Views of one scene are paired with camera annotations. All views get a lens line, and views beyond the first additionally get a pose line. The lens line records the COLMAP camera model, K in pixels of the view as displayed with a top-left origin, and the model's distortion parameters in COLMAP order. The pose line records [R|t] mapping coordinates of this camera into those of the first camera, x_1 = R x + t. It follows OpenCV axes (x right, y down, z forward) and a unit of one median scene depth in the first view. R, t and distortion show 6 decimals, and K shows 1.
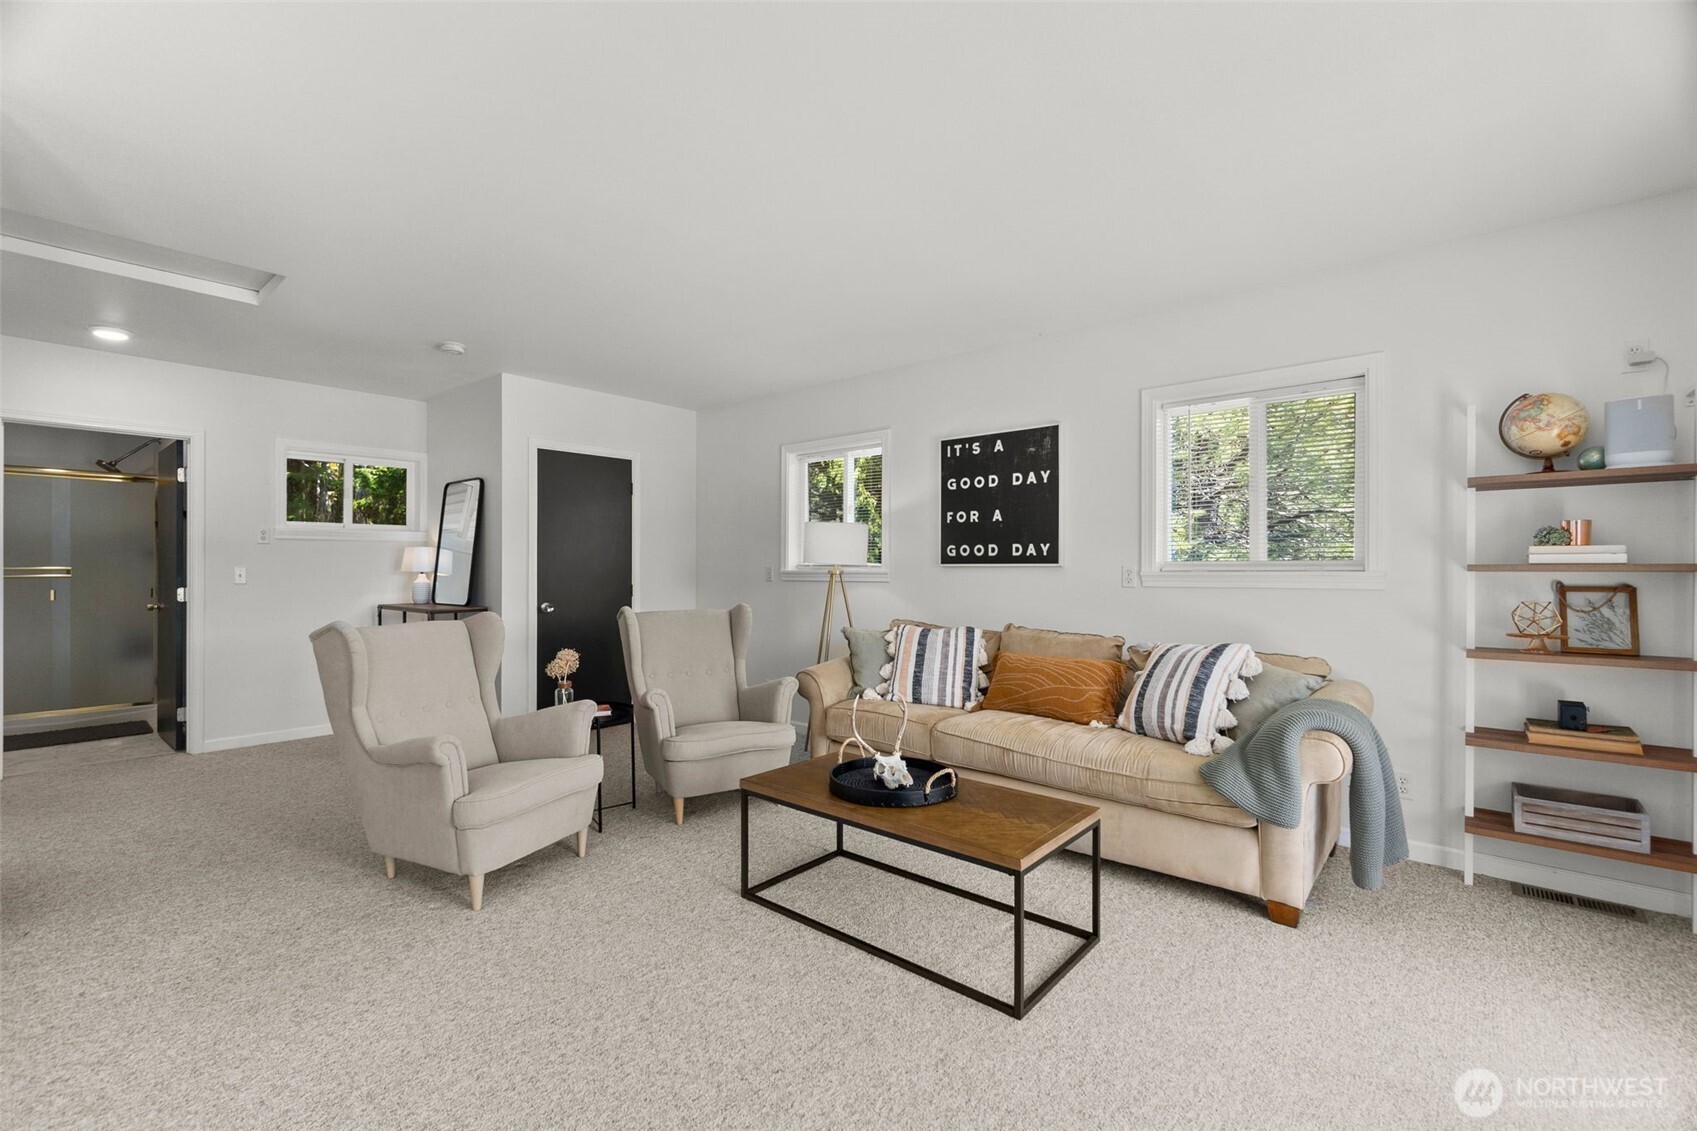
lens RADIAL K [[729.9, 0, 838.8], [0, 729.9, 572.6], [0, 0, 1]] dist [-0.004947, 0.000116]
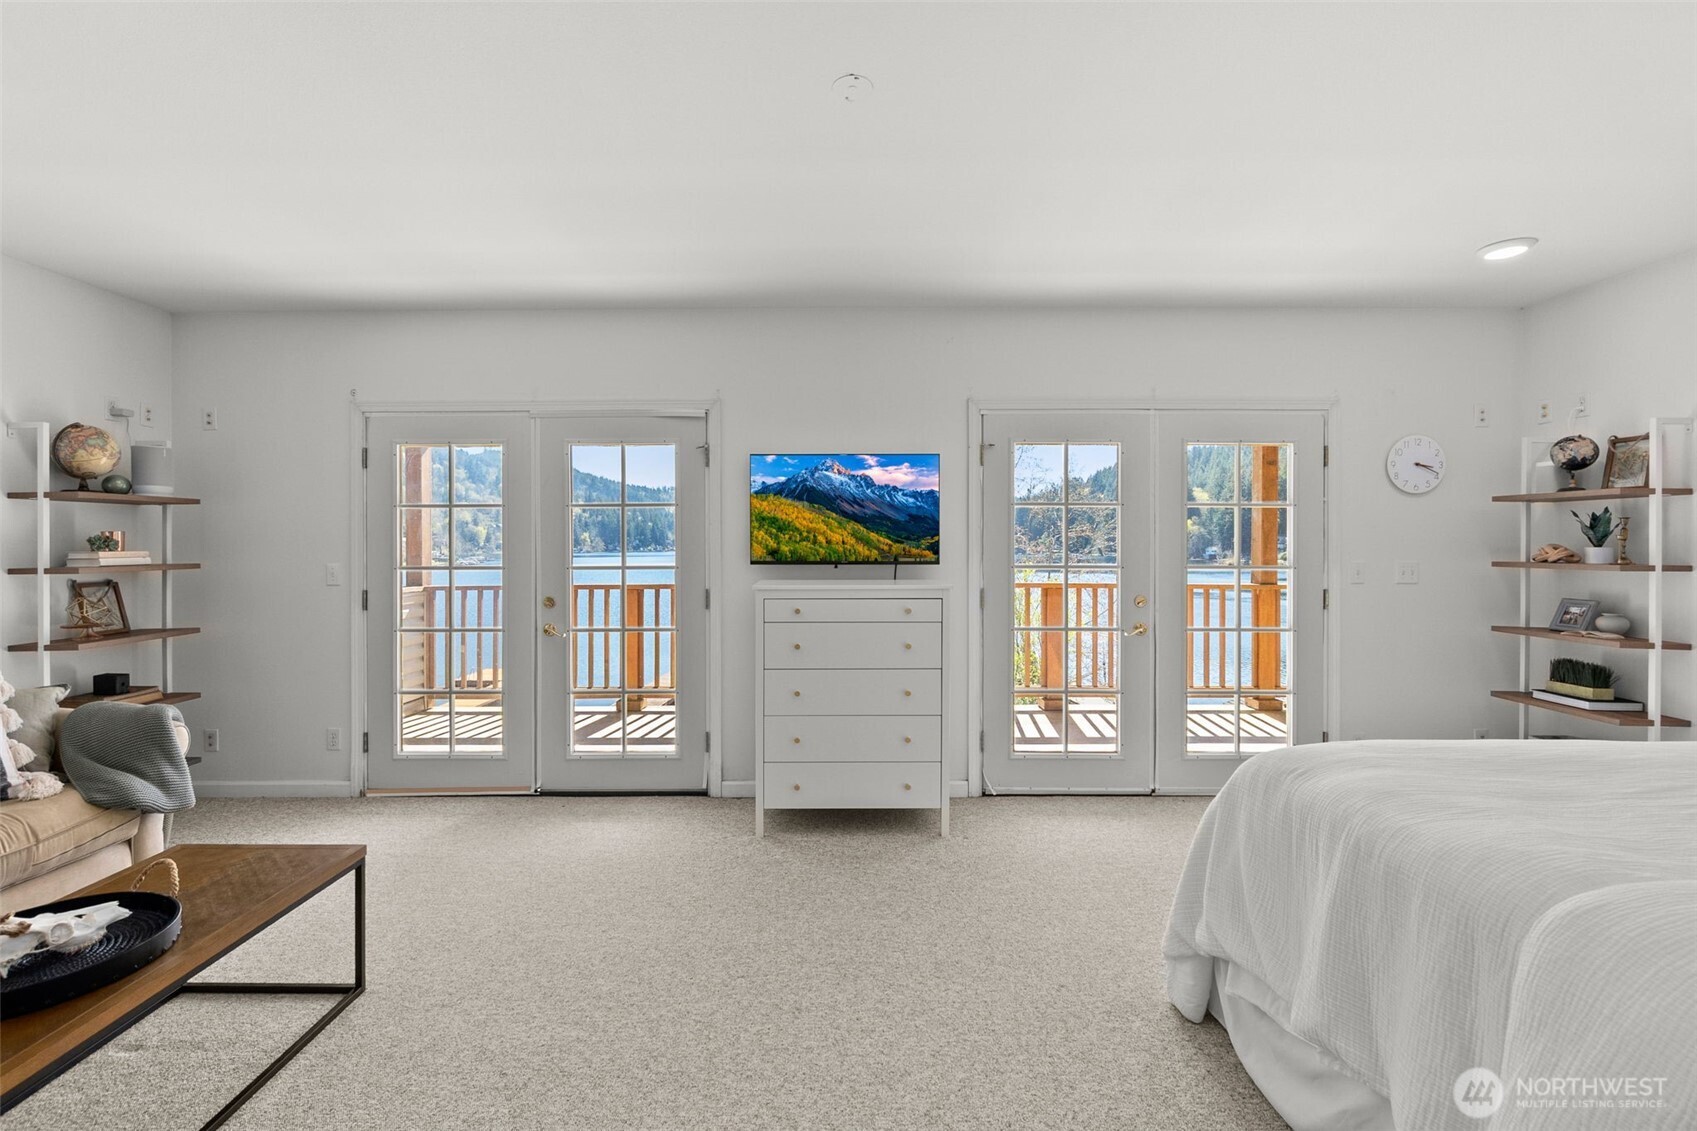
lens RADIAL K [[729.9, 0, 857.9], [0, 729.9, 548.7], [0, 0, 1]] dist [-0.004947, 0.000116]
pose [[-0.684075, -0.005778, 0.729389, -0.803264], [-0.000306, 0.999971, 0.007634, -0.051233], [-0.729412, 0.004999, -0.684057, 0.901788]]
